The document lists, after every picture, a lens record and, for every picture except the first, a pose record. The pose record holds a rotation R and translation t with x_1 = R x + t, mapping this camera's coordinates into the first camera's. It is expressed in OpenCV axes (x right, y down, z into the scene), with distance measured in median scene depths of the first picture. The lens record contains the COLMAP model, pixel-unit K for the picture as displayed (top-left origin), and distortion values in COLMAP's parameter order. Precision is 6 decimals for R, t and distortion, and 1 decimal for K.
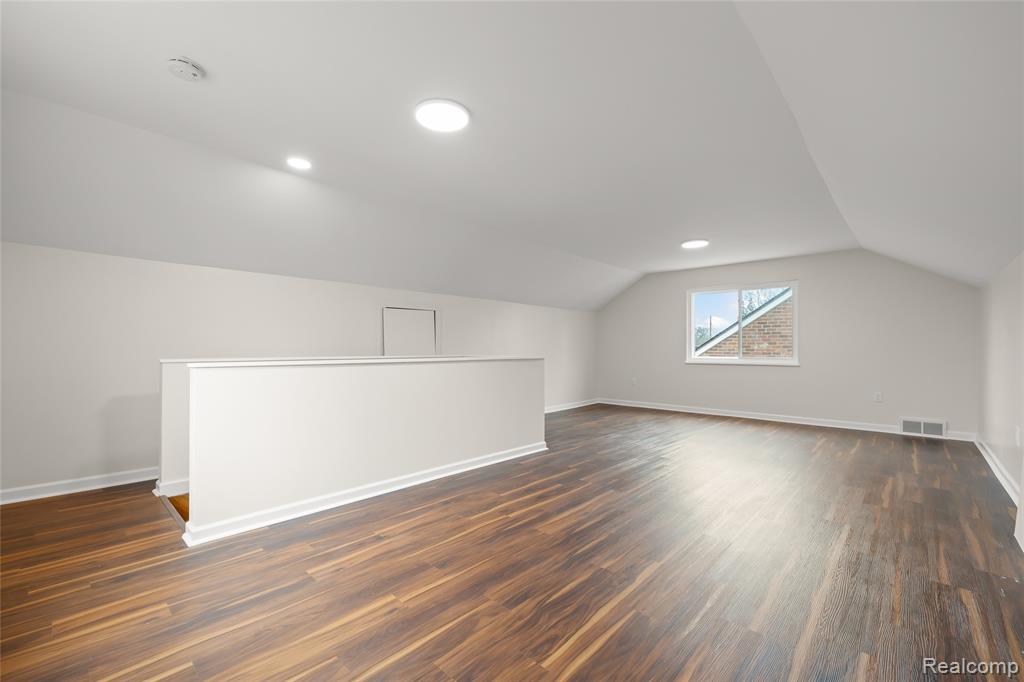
lens RADIAL K [[427.8, 0, 512.0], [0, 427.8, 341.0], [0, 0, 1]] dist [-0.001108, -0.000225]
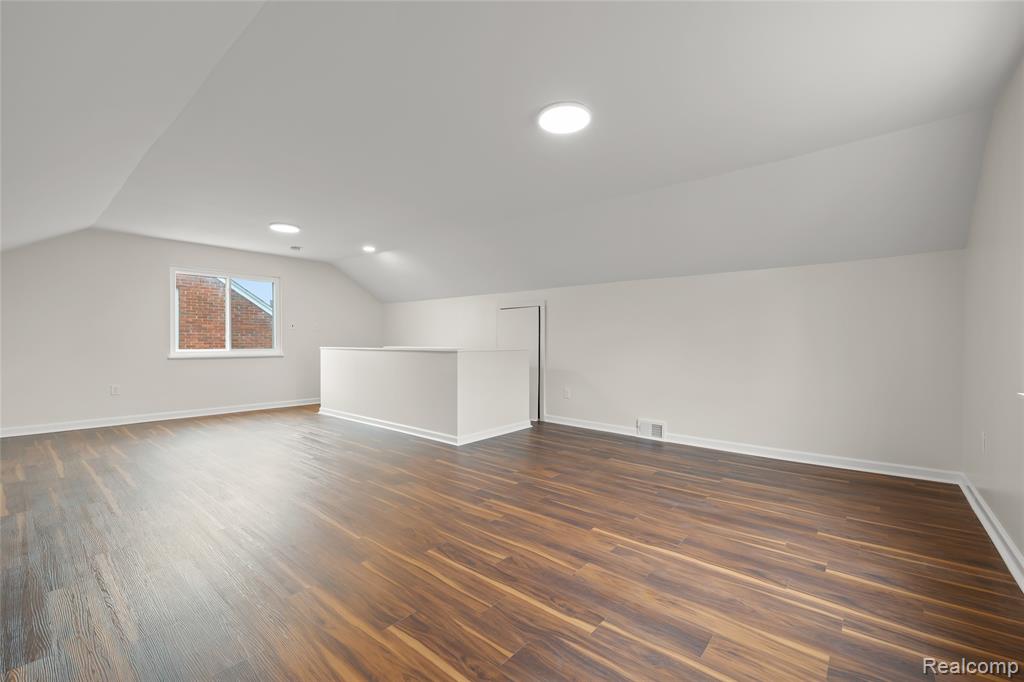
lens RADIAL K [[427.8, 0, 512.0], [0, 427.8, 341.0], [0, 0, 1]] dist [-0.001108, -0.000225]
pose [[0.050339, -0.003490, -0.998726, 1.063684], [0.009473, 0.999951, -0.003017, 0.019838], [0.998687, -0.009309, 0.050370, 1.084587]]
